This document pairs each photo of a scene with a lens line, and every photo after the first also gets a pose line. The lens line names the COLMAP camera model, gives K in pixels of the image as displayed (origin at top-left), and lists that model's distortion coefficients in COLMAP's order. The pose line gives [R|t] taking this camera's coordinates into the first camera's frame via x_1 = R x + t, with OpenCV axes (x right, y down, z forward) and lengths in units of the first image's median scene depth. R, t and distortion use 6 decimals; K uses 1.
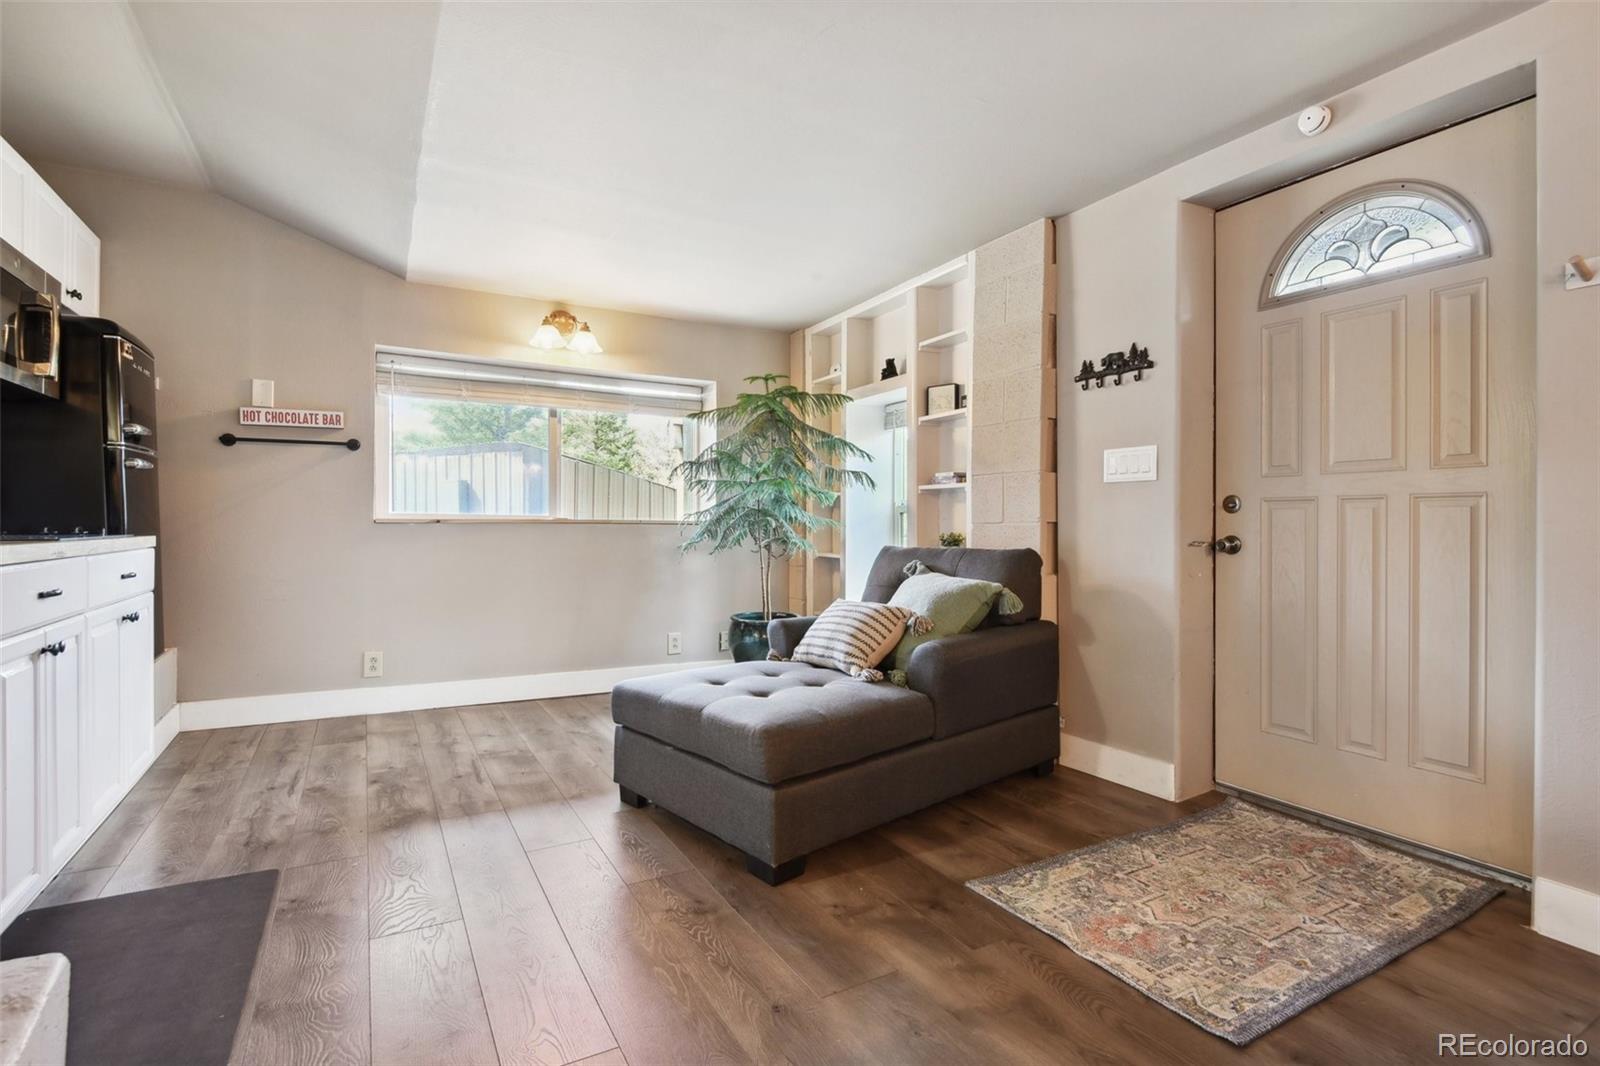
lens RADIAL K [[753.1, 0, 797.7], [0, 753.1, 525.3], [0, 0, 1]] dist [0.000522, -0.000484]
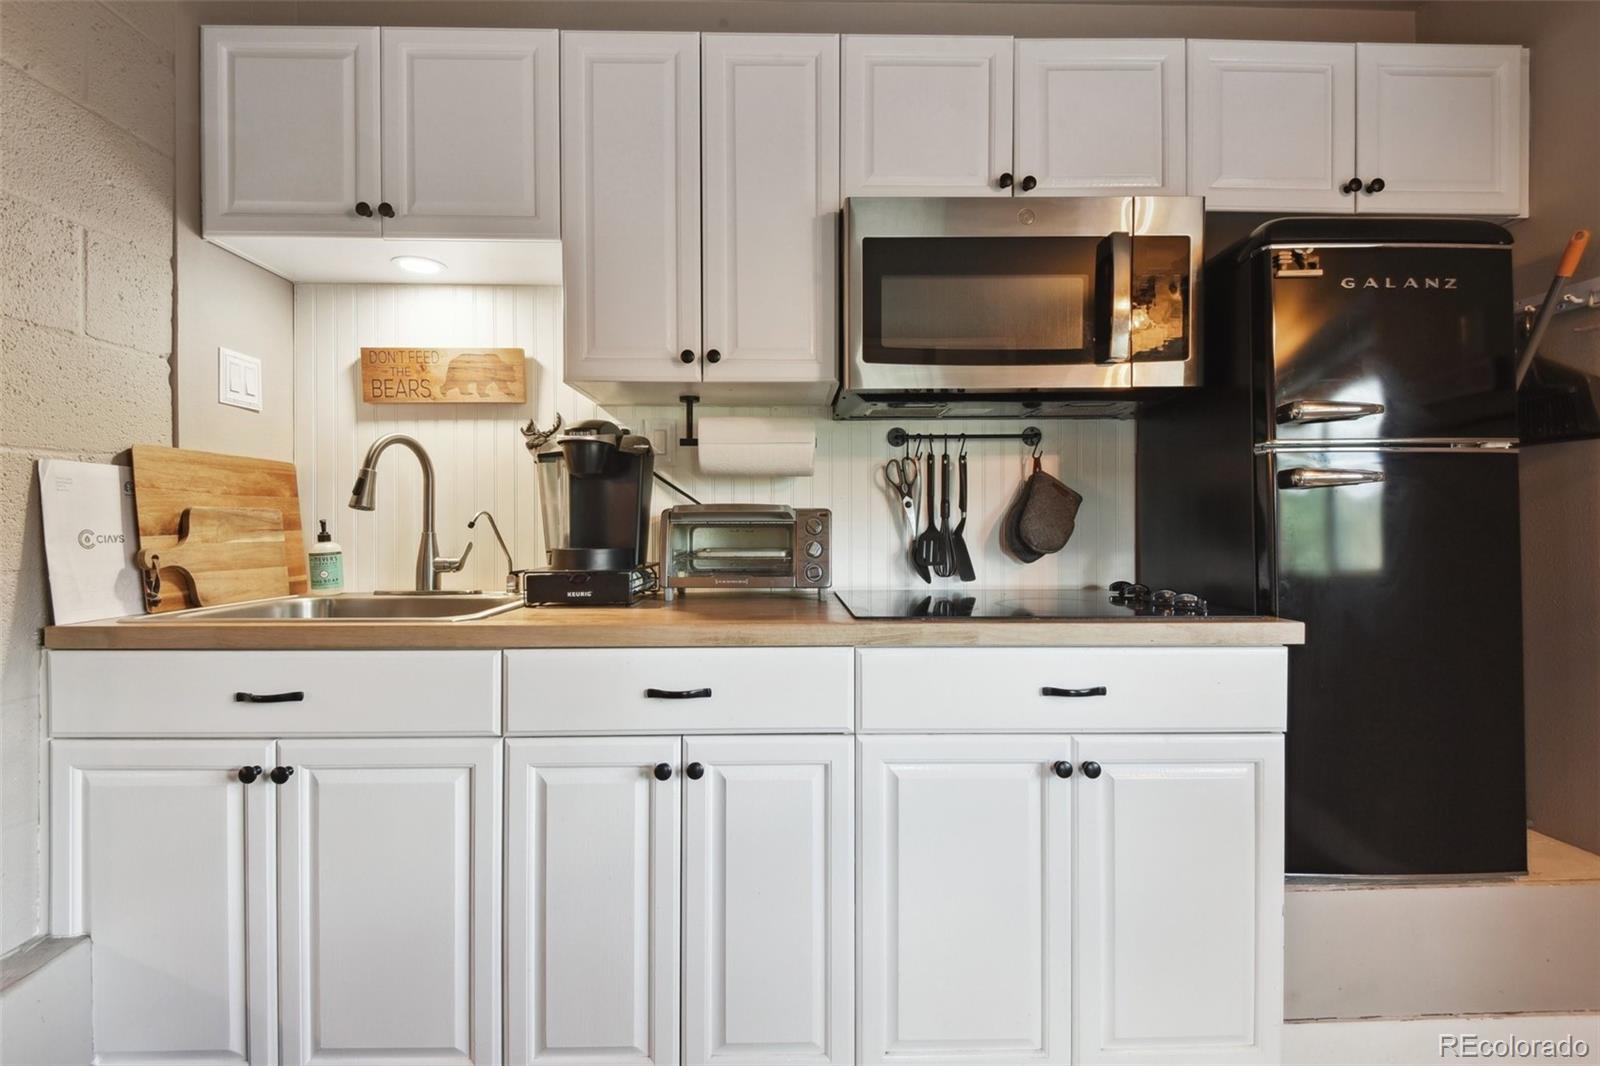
lens RADIAL K [[729.0, 0, 802.0], [0, 729.0, 527.7], [0, 0, 1]] dist [0.025099, -0.020291]
pose [[-0.484489, 0.000759, -0.874797, -0.317309], [-0.002014, 0.999996, 0.001983, -0.056997], [0.874795, 0.002722, -0.484485, 1.091784]]
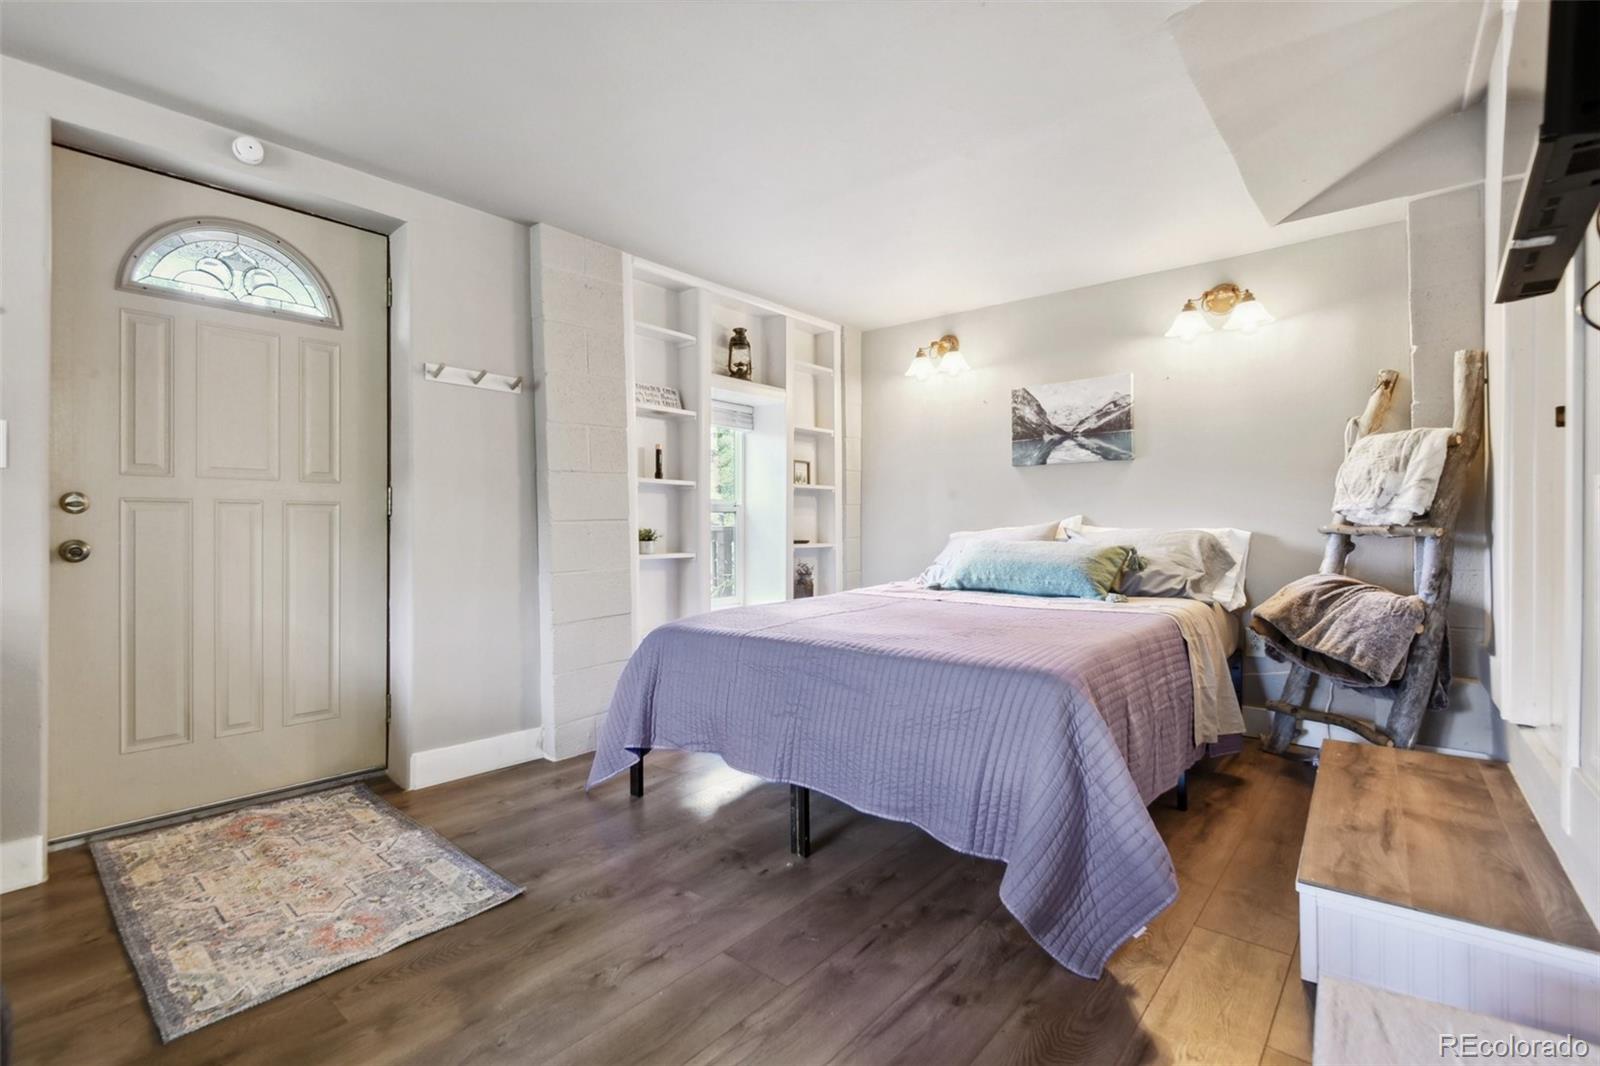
lens RADIAL K [[729.0, 0, 802.0], [0, 729.0, 527.7], [0, 0, 1]] dist [0.025099, -0.020291]
pose [[-0.342840, -0.008736, 0.939353, -0.548209], [-0.002701, 0.999962, 0.008314, -0.010580], [-0.939390, 0.000313, -0.342851, 0.594166]]
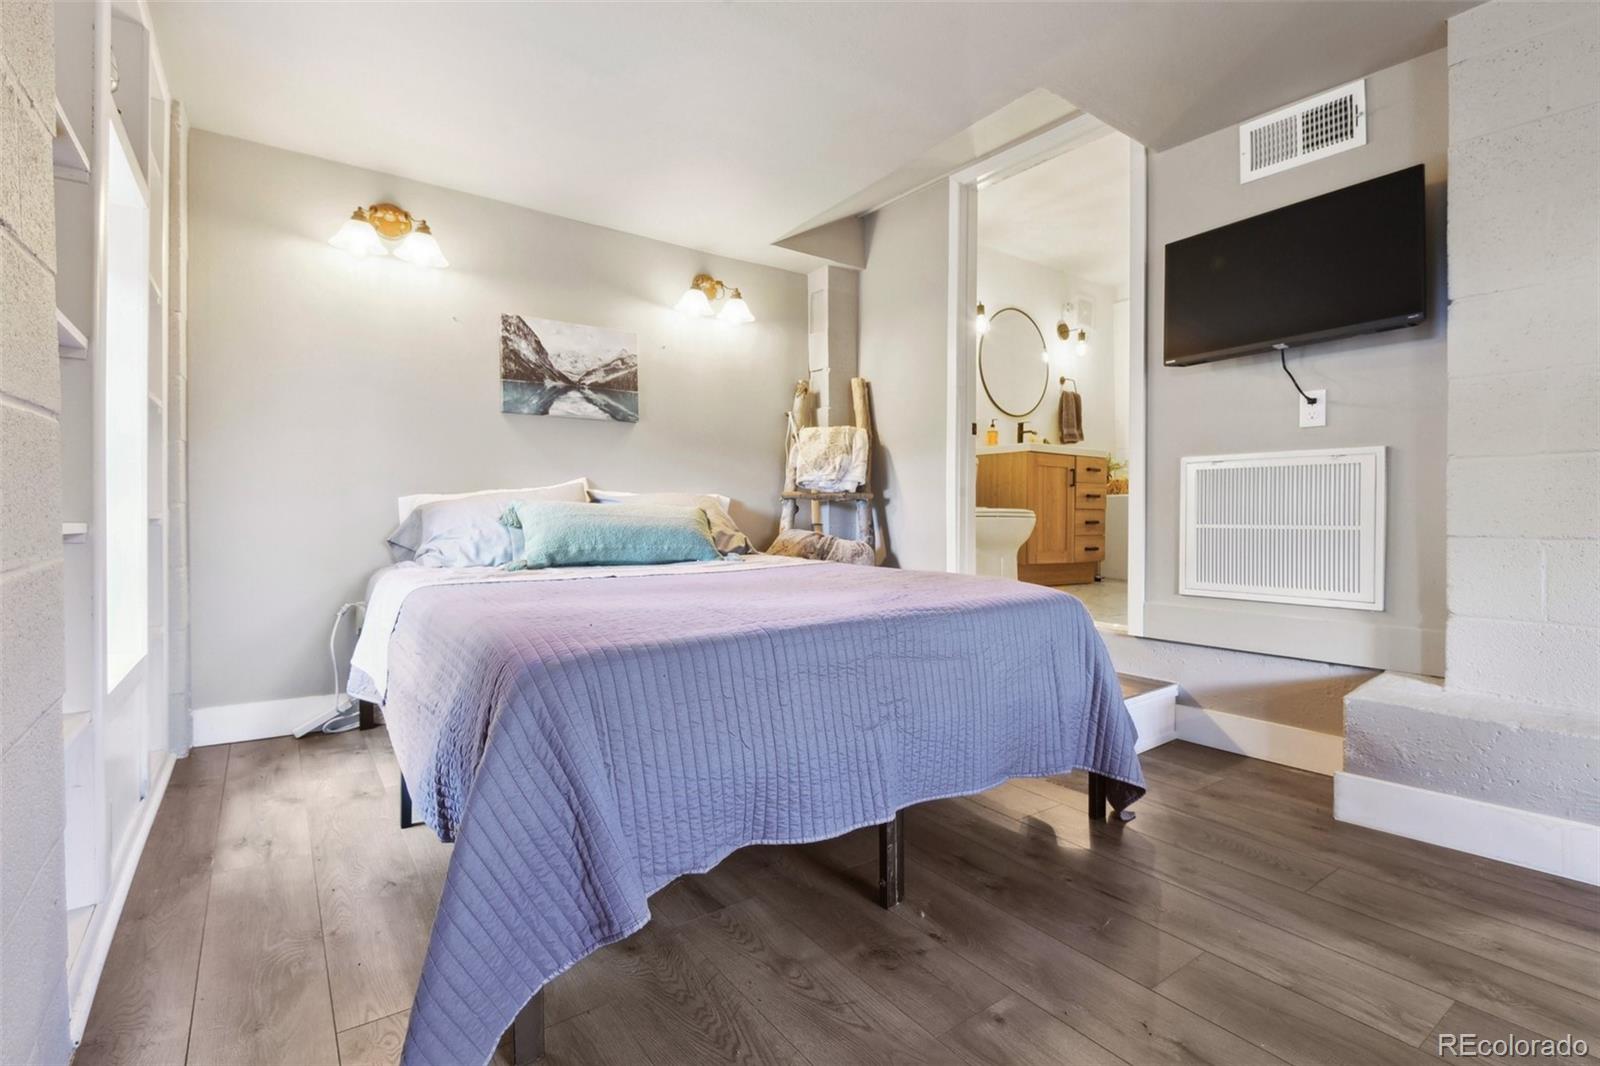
lens RADIAL K [[743.7, 0, 799.0], [0, 743.7, 524.3], [0, 0, 1]] dist [0.001313, -0.000731]
pose [[-0.993978, -0.004117, -0.109503, 0.490583], [-0.004641, 0.999979, 0.004528, 0.055825], [0.109482, 0.005009, -0.993976, 0.957633]]
